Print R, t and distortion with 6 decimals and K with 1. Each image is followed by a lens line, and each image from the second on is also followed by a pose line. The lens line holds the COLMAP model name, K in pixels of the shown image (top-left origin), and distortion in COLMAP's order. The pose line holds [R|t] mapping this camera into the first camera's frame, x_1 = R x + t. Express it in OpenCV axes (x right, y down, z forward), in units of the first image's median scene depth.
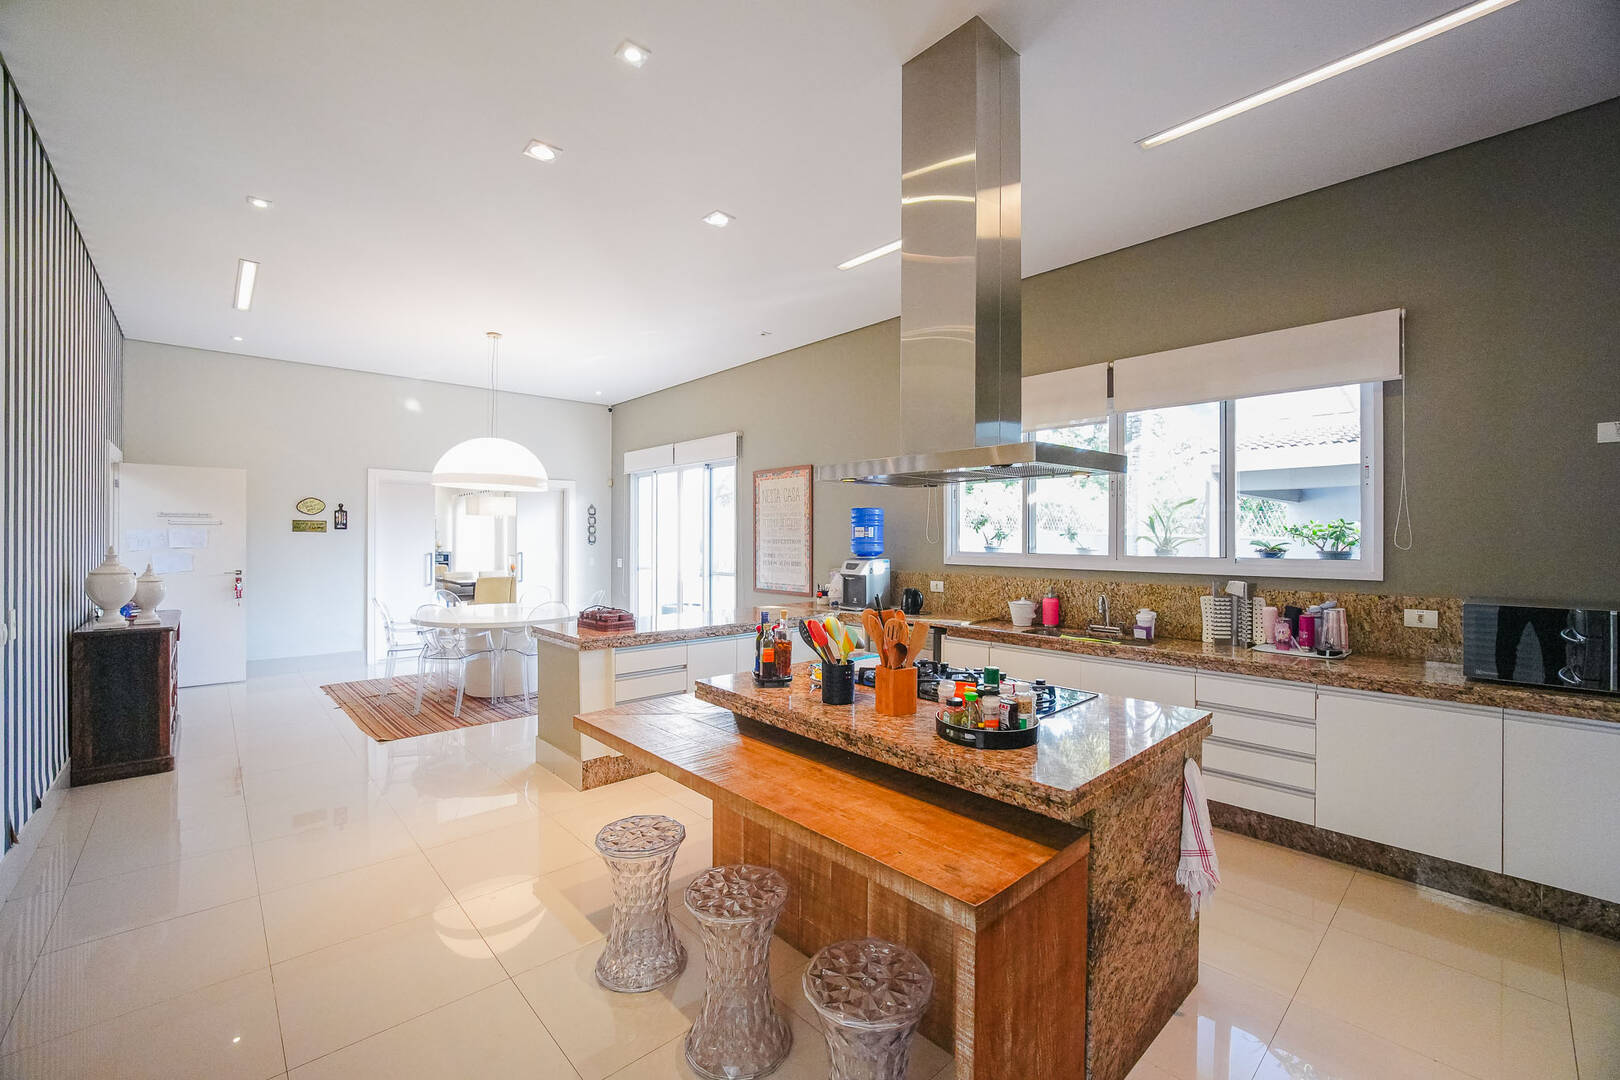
lens RADIAL K [[665.7, 0, 808.2], [0, 665.7, 523.8], [0, 0, 1]] dist [-0.015547, 0.000880]
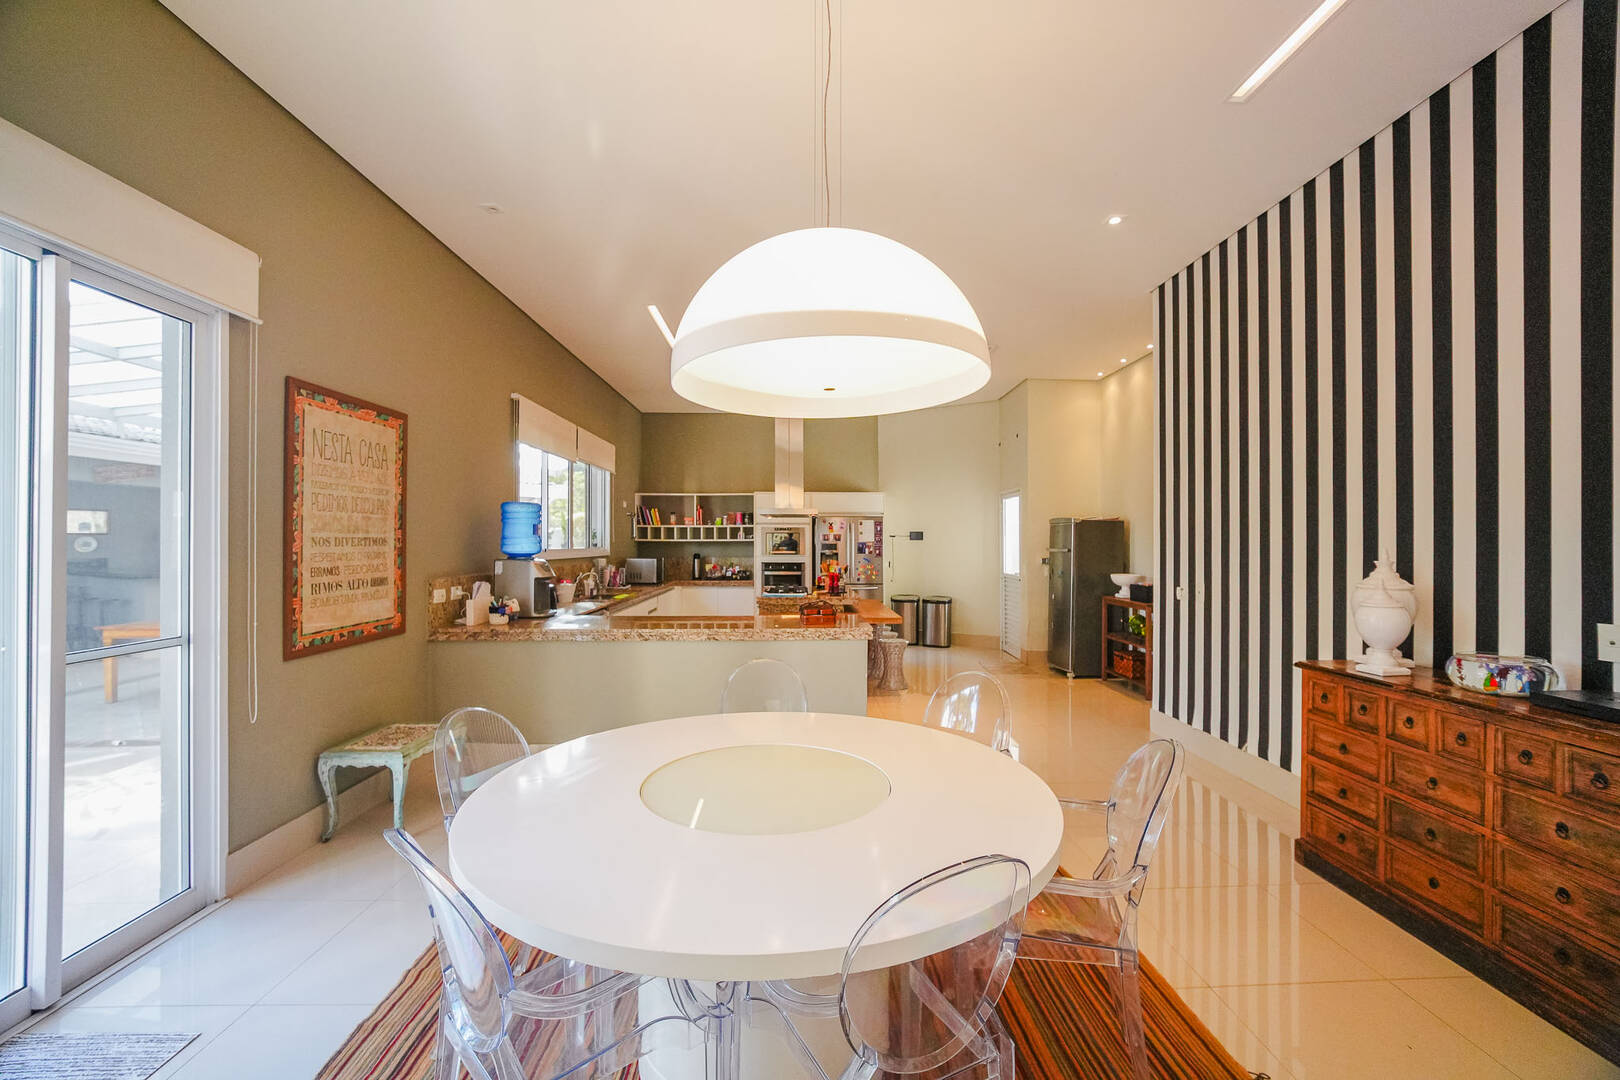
lens RADIAL K [[665.7, 0, 808.2], [0, 665.7, 523.8], [0, 0, 1]] dist [-0.015547, 0.000880]
pose [[-0.759397, 0.030426, 0.649916, -0.664513], [0.006887, 0.999226, -0.038733, 0.036851], [-0.650592, -0.024937, -0.759018, 1.220567]]
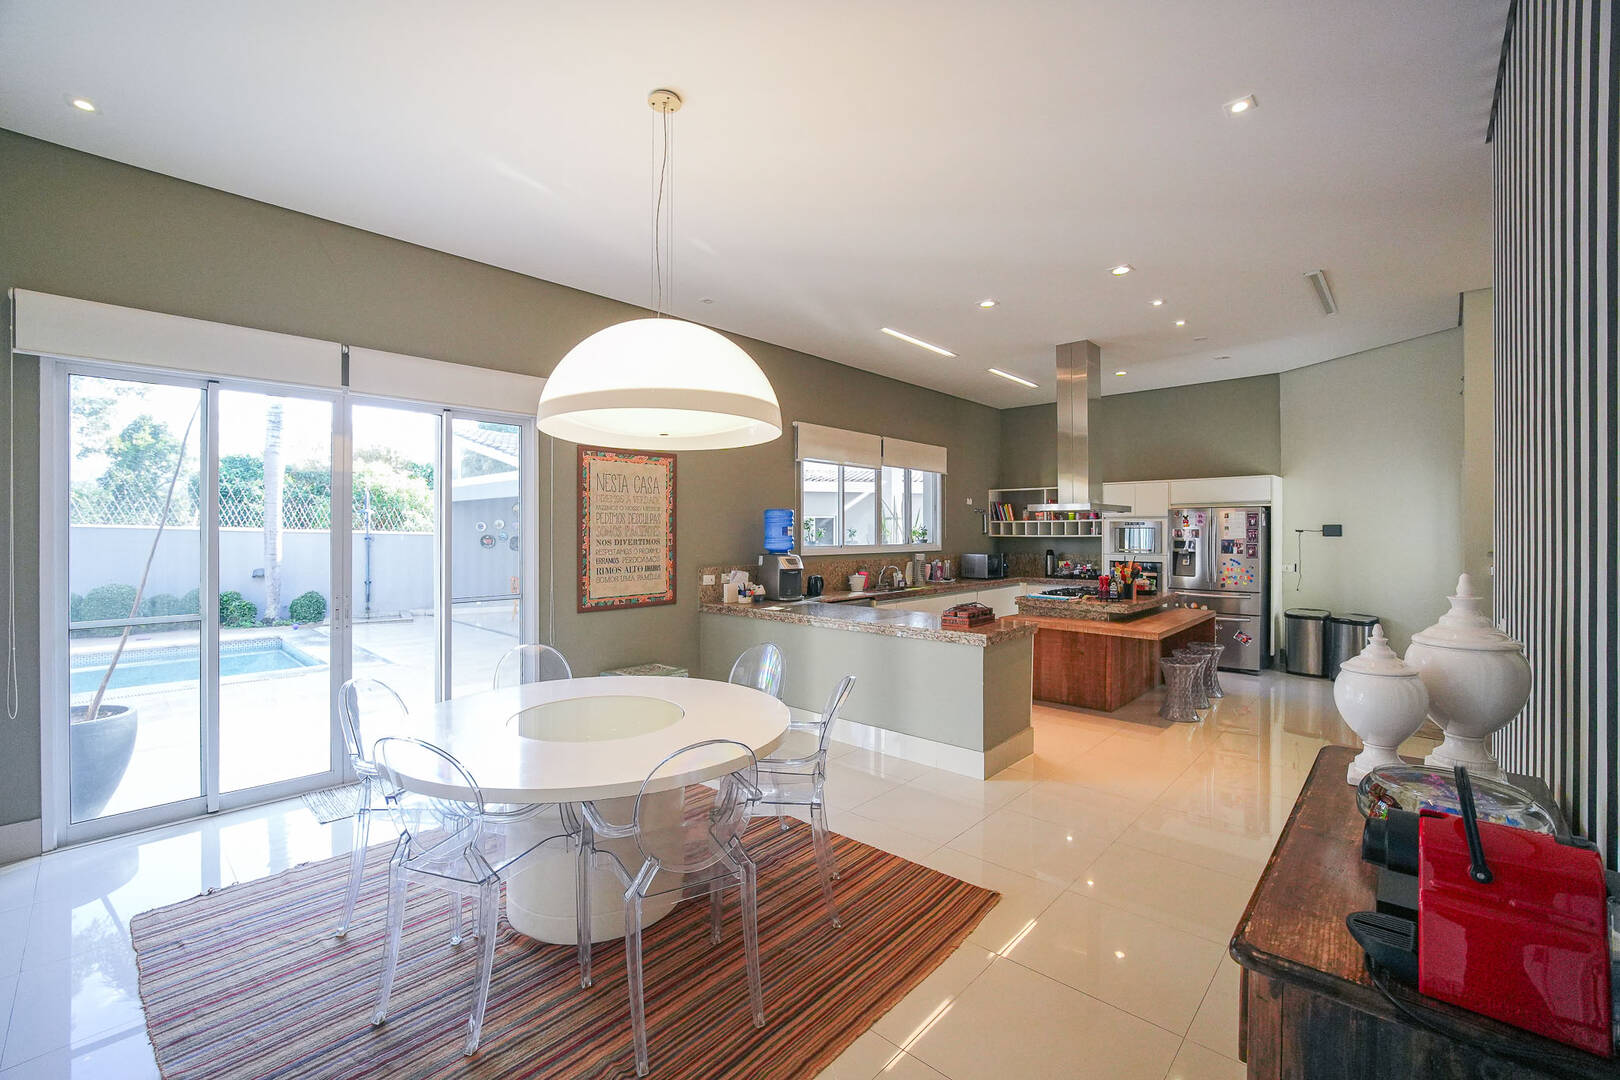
lens RADIAL K [[673.5, 0, 789.9], [0, 673.5, 516.8], [0, 0, 1]] dist [-0.029275, 0.009335]
pose [[-0.067531, 0.036467, 0.997051, -0.897663], [-0.001285, 0.999328, -0.036638, 0.027151], [-0.997716, -0.003755, -0.067438, 0.911236]]
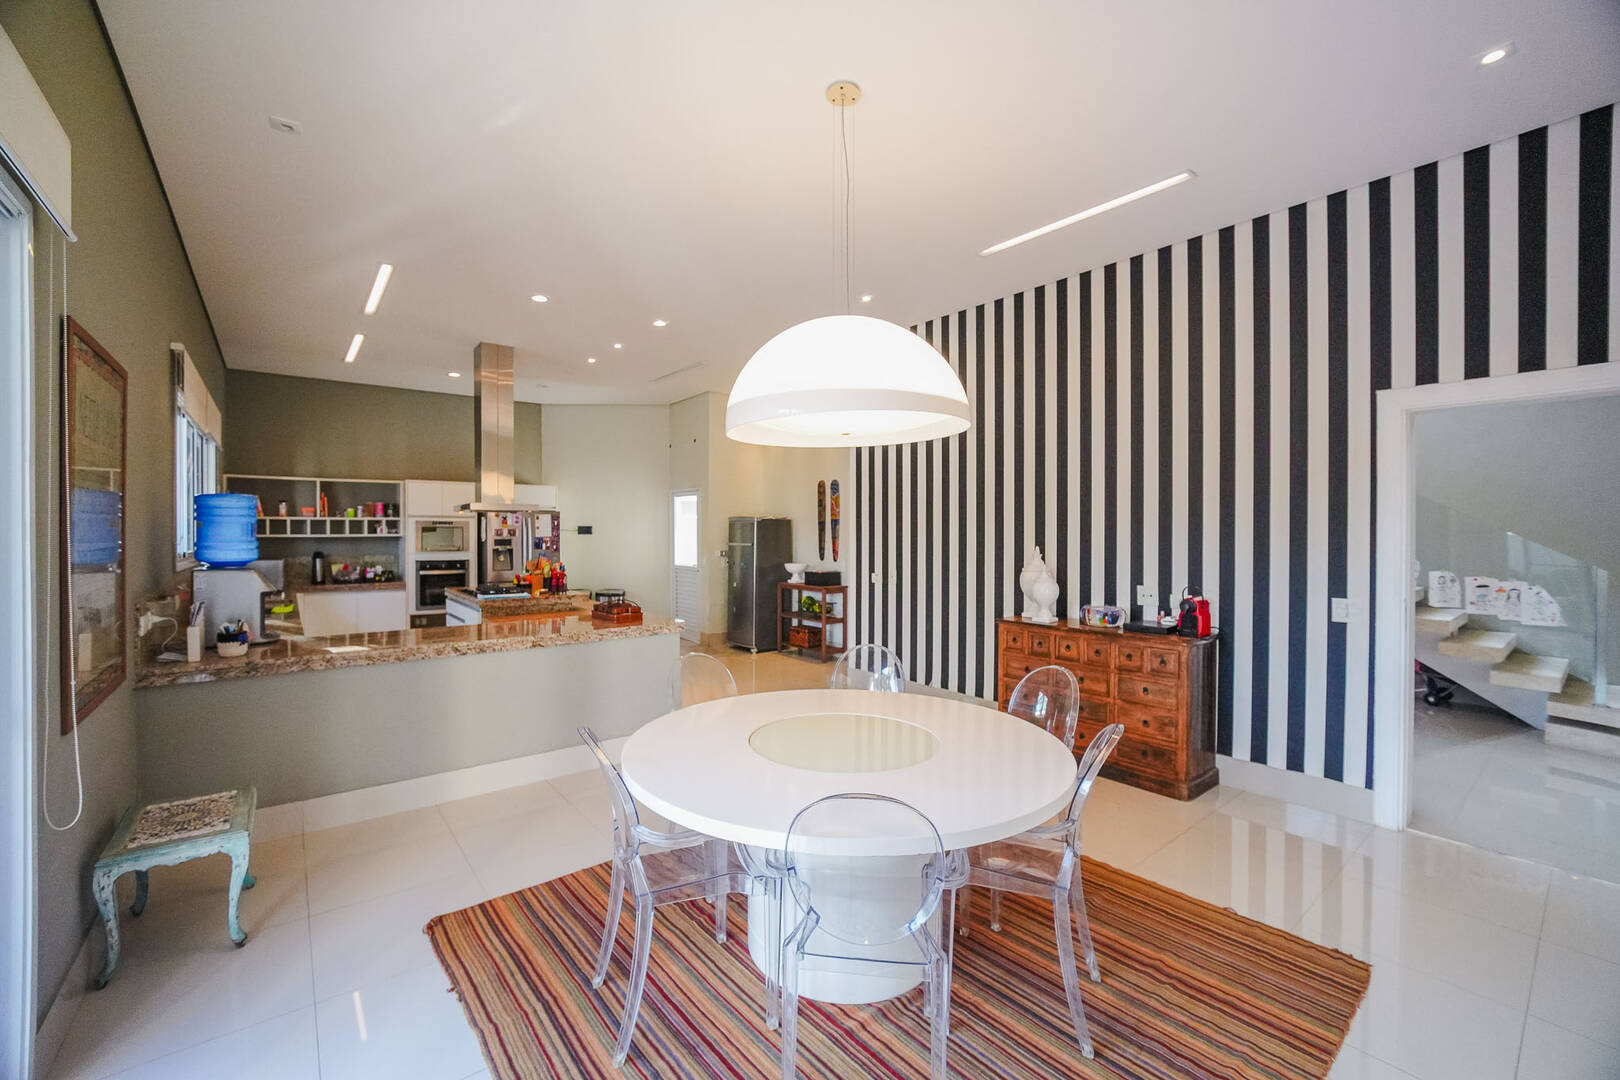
lens RADIAL K [[673.5, 0, 789.9], [0, 673.5, 516.8], [0, 0, 1]] dist [-0.029275, 0.009335]
pose [[-0.997520, 0.013705, 0.069037, -0.452058], [0.012078, 0.999641, -0.023923, 0.020143], [-0.069340, -0.023030, -0.997327, 1.396781]]
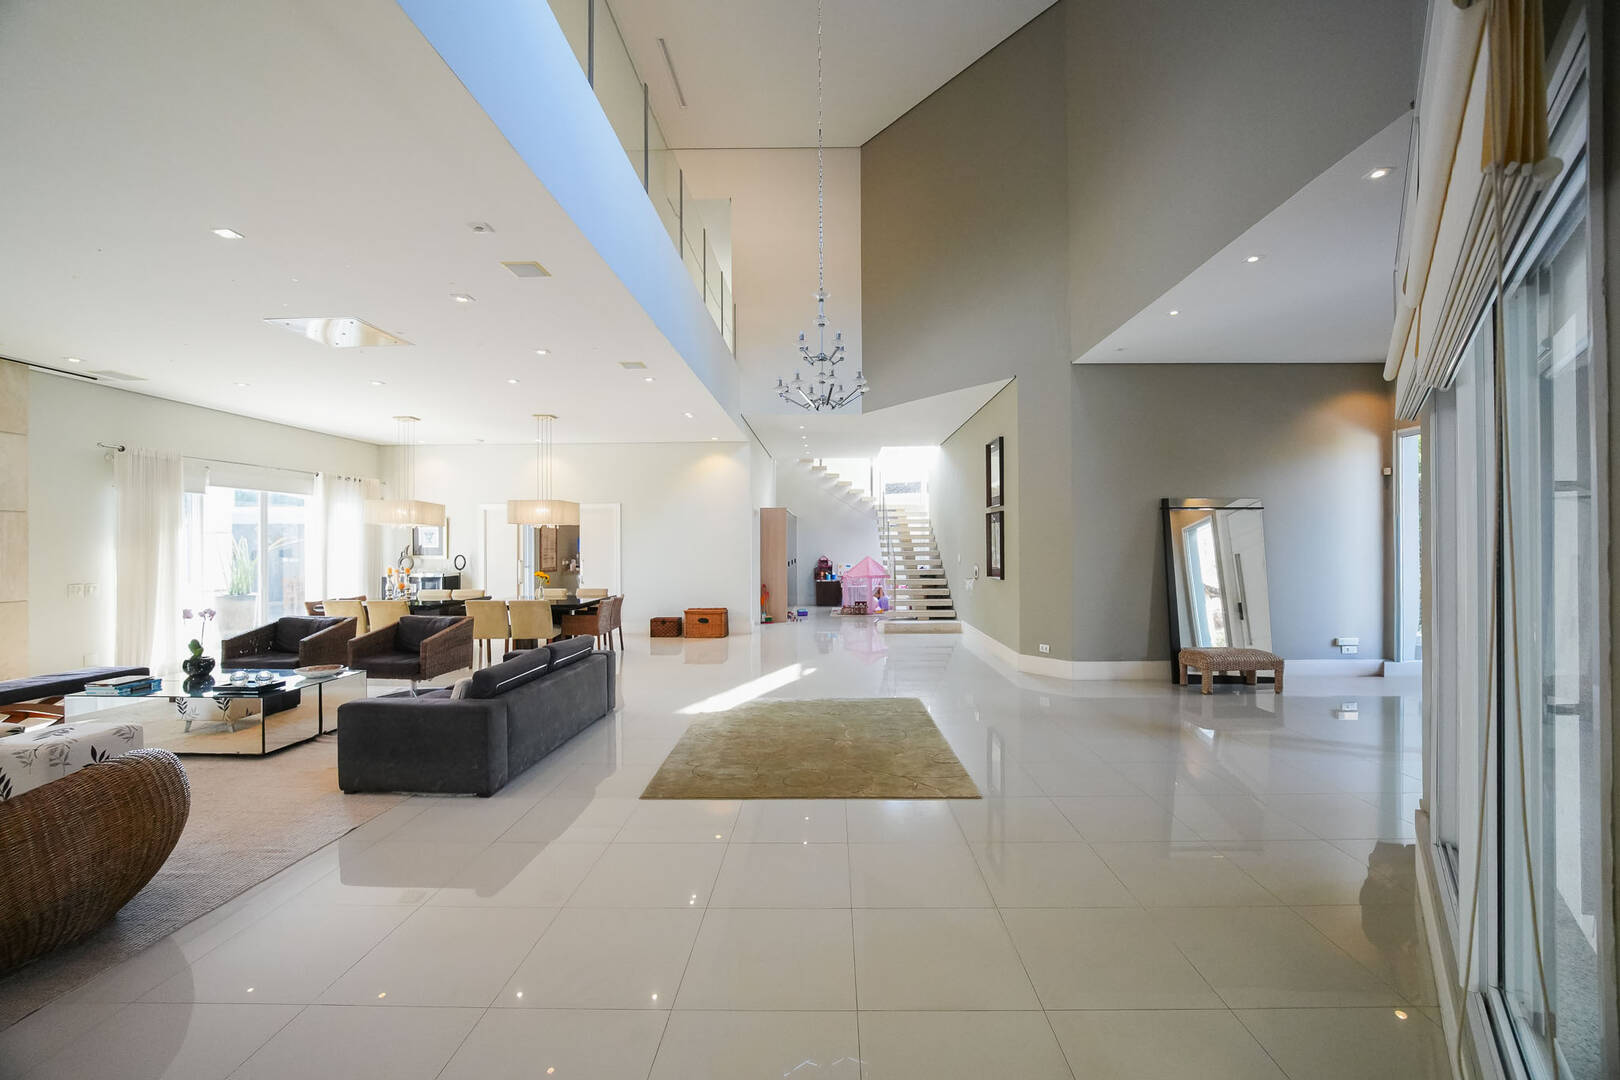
lens RADIAL K [[658.8, 0, 827.1], [0, 658.8, 543.6], [0, 0, 1]] dist [-0.022612, 0.000408]
pose [[-0.730346, 0.011337, 0.682983, -2.475306], [0.003480, 0.999911, -0.012876, 0.042181], [-0.683068, -0.007027, -0.730321, 2.136236]]
